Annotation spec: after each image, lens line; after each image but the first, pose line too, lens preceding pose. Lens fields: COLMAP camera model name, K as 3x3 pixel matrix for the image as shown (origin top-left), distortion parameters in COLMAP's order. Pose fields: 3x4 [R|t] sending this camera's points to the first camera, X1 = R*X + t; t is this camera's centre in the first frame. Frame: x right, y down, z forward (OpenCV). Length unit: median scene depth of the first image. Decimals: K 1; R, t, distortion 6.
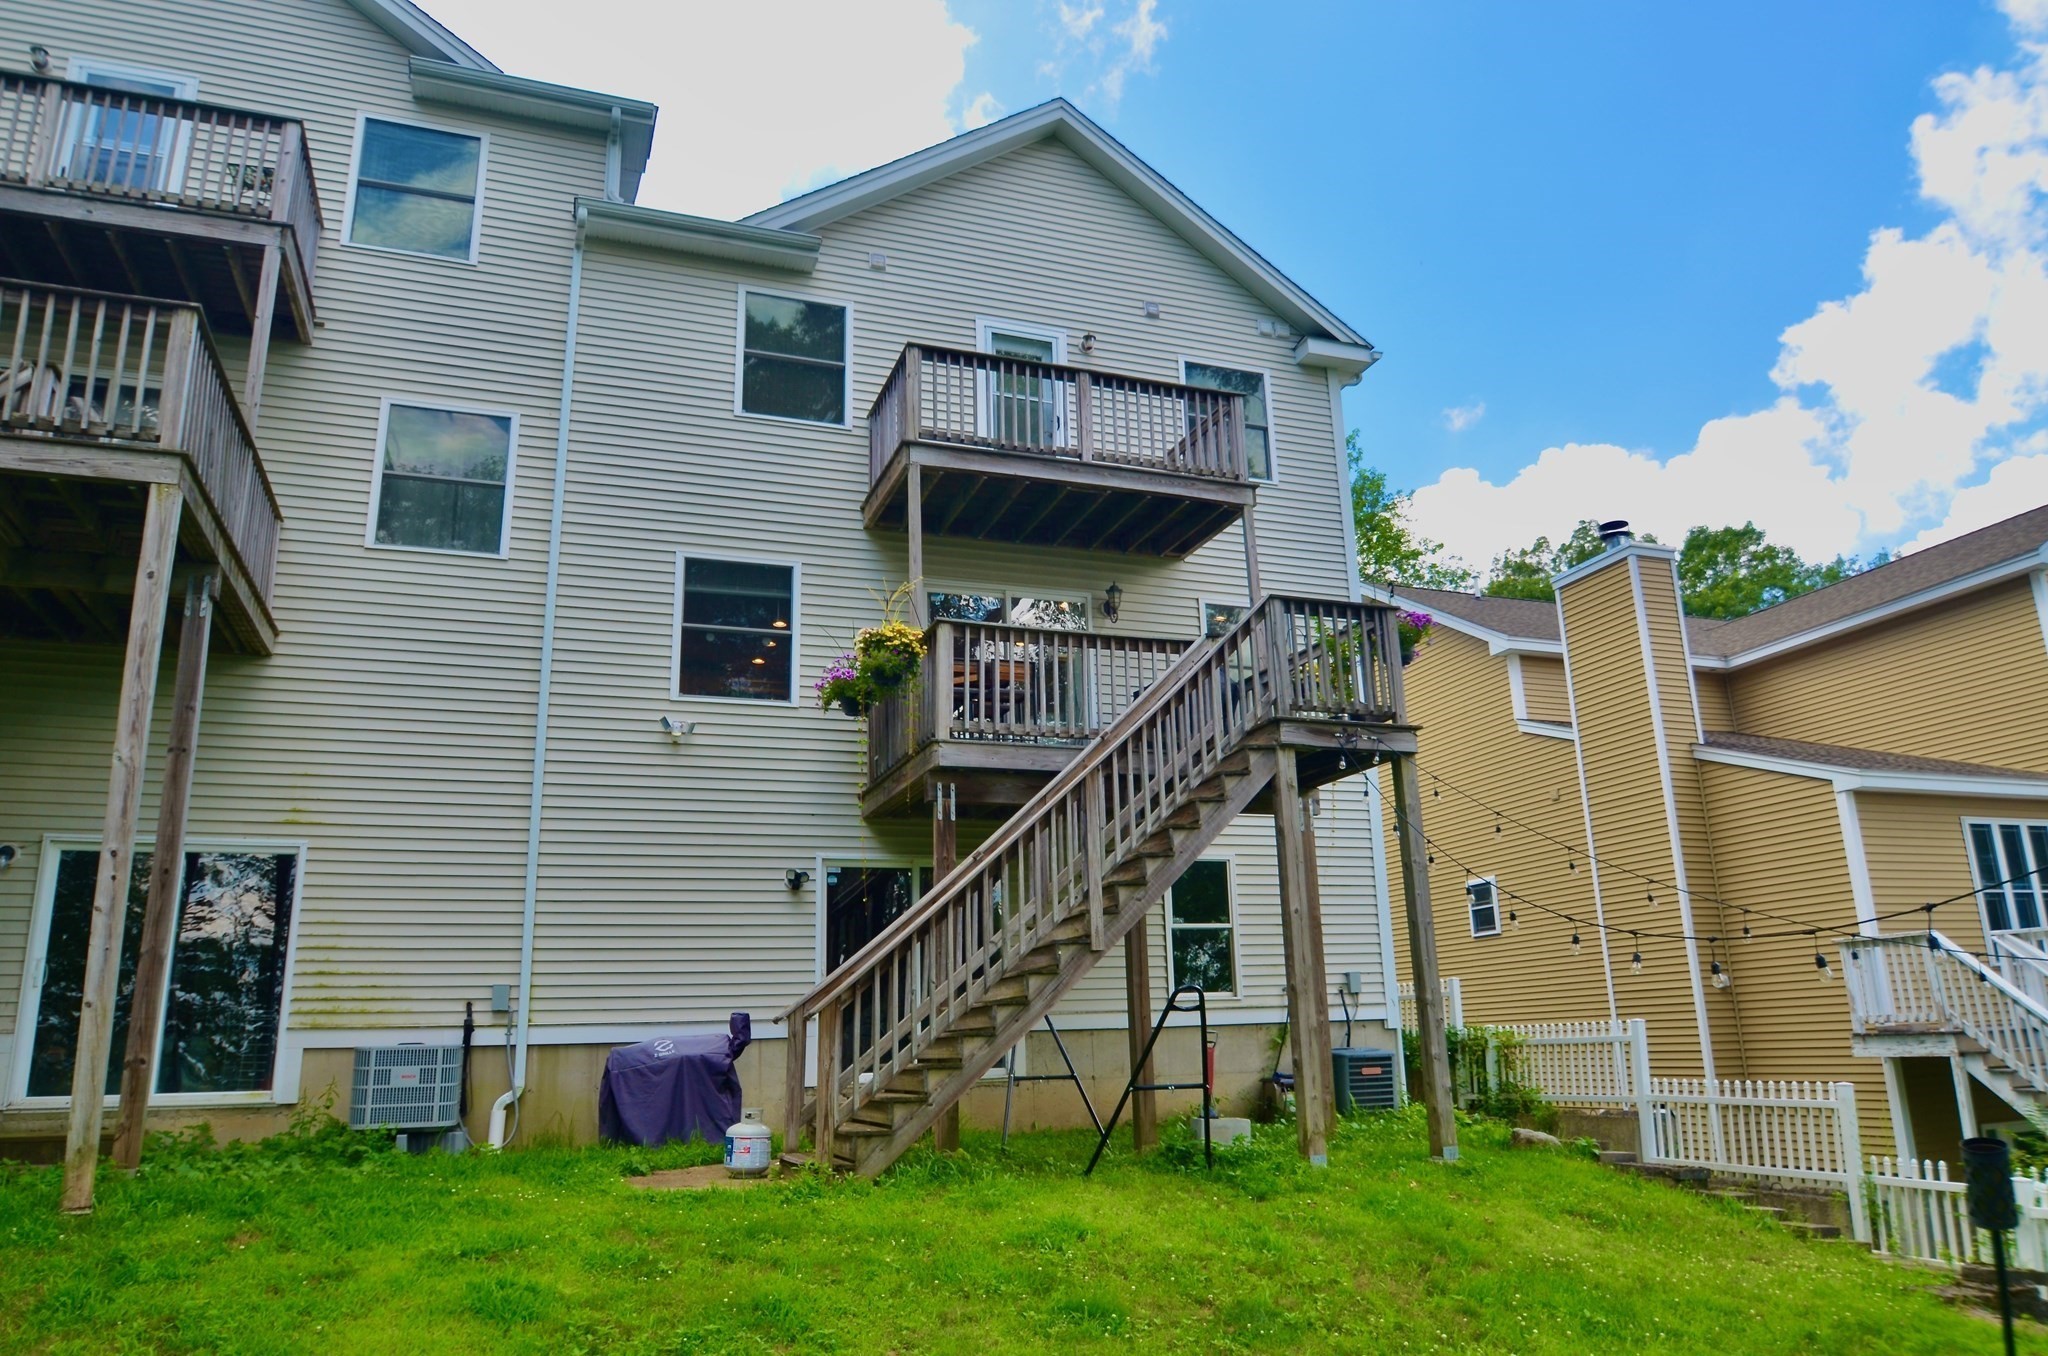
lens RADIAL K [[1393.2, 0, 1024.0], [0, 1393.2, 678.0], [0, 0, 1]] dist [-0.029214, 0.003005]
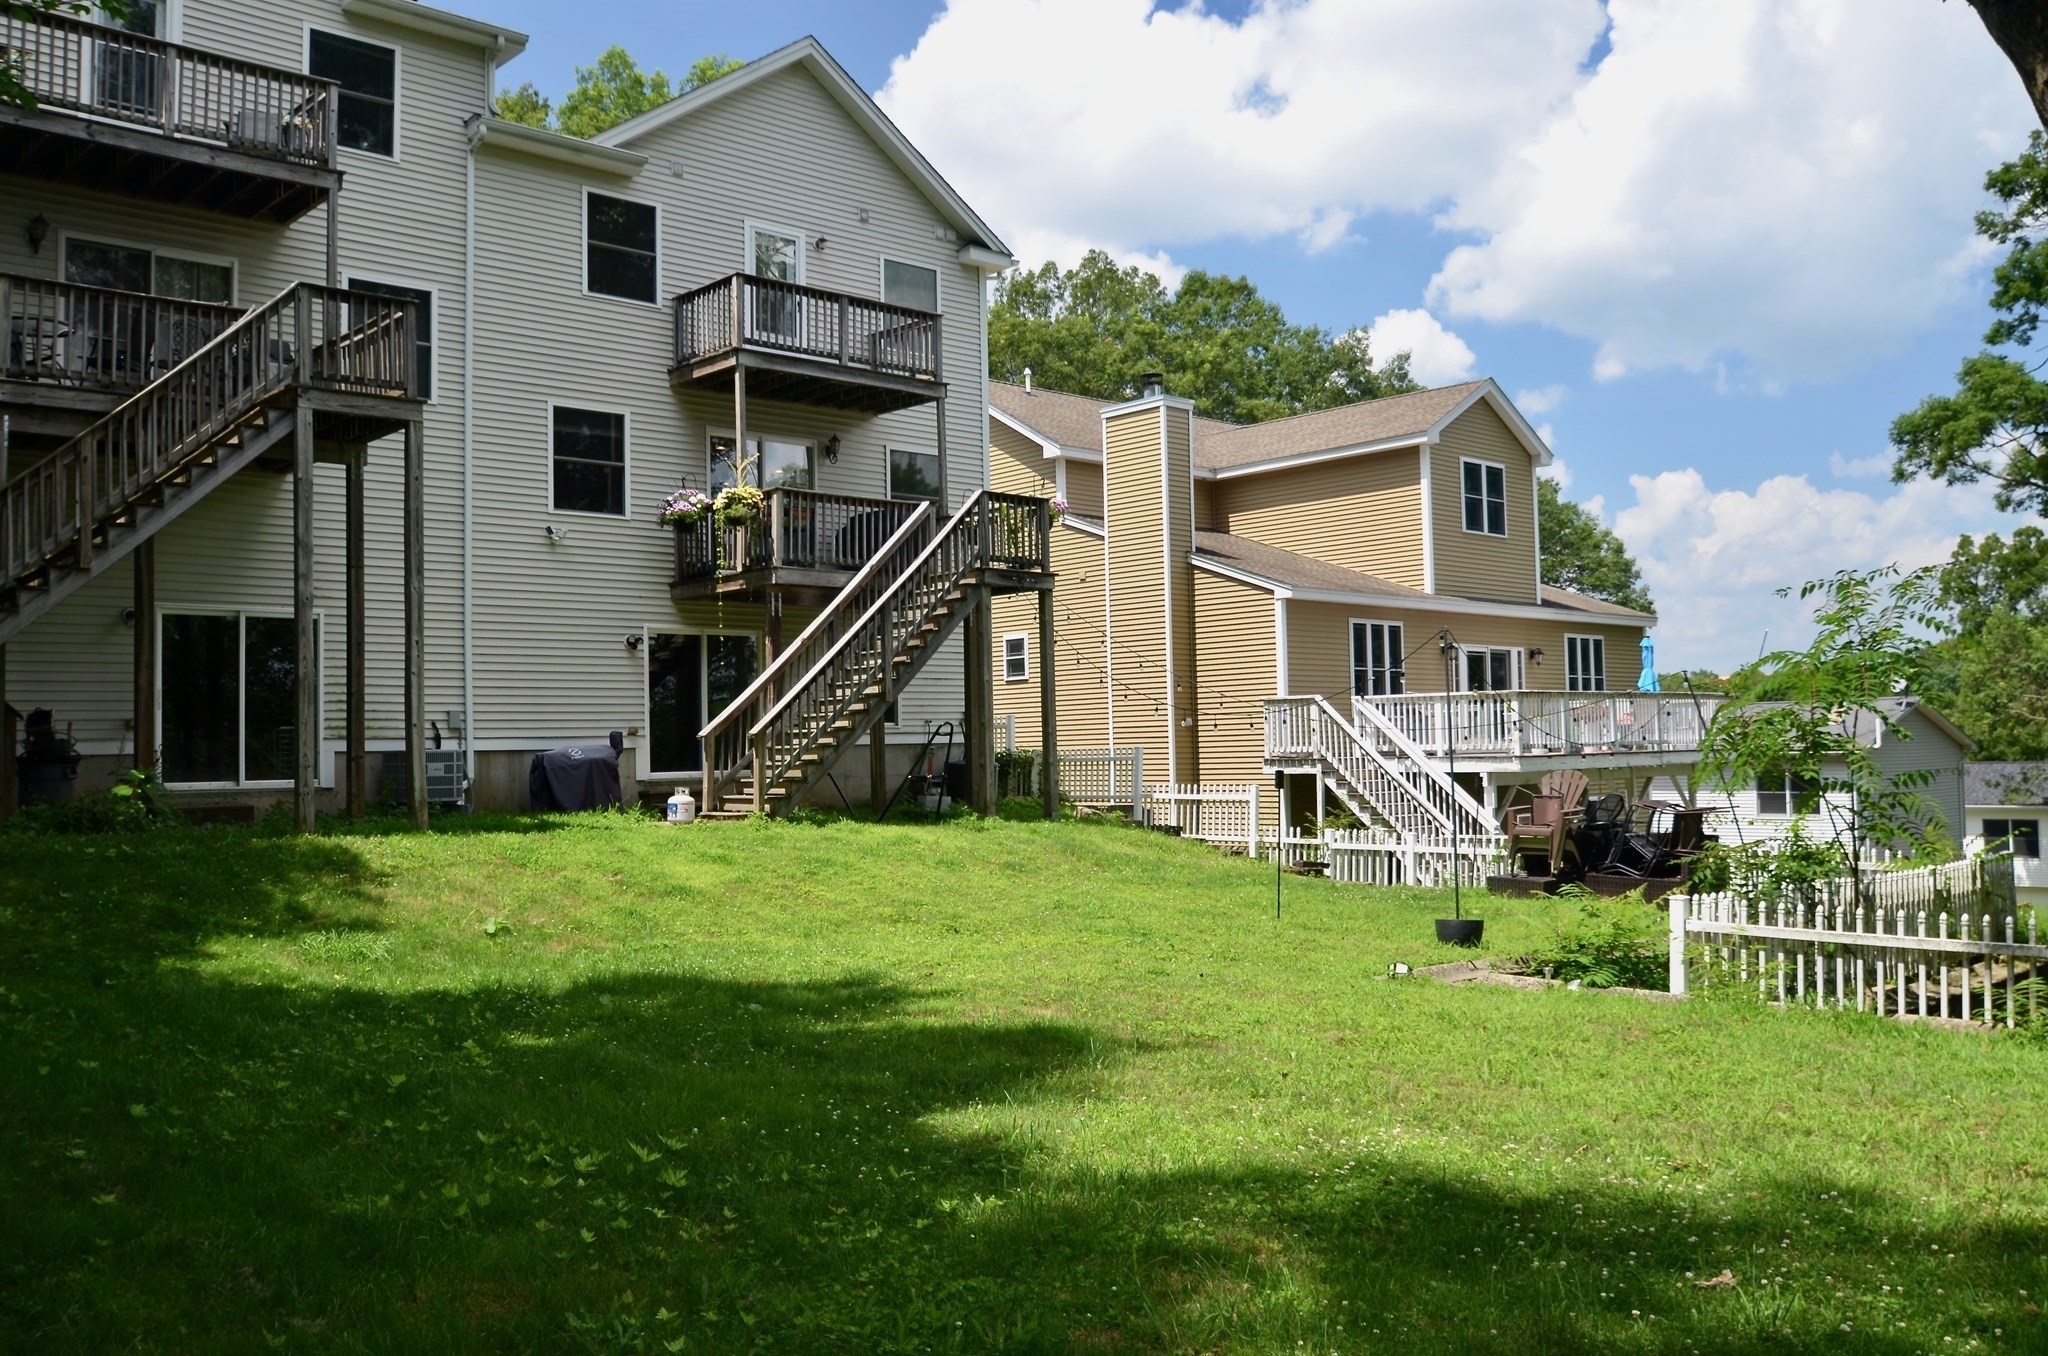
lens RADIAL K [[1652.0, 0, 1024.0], [0, 1652.0, 678.0], [0, 0, 1]] dist [0.001848, -0.000512]
pose [[0.928940, 0.030916, 0.368938, -0.388059], [-0.104340, 0.977976, 0.180764, -0.159540], [-0.355224, -0.206414, 0.911707, -0.667800]]
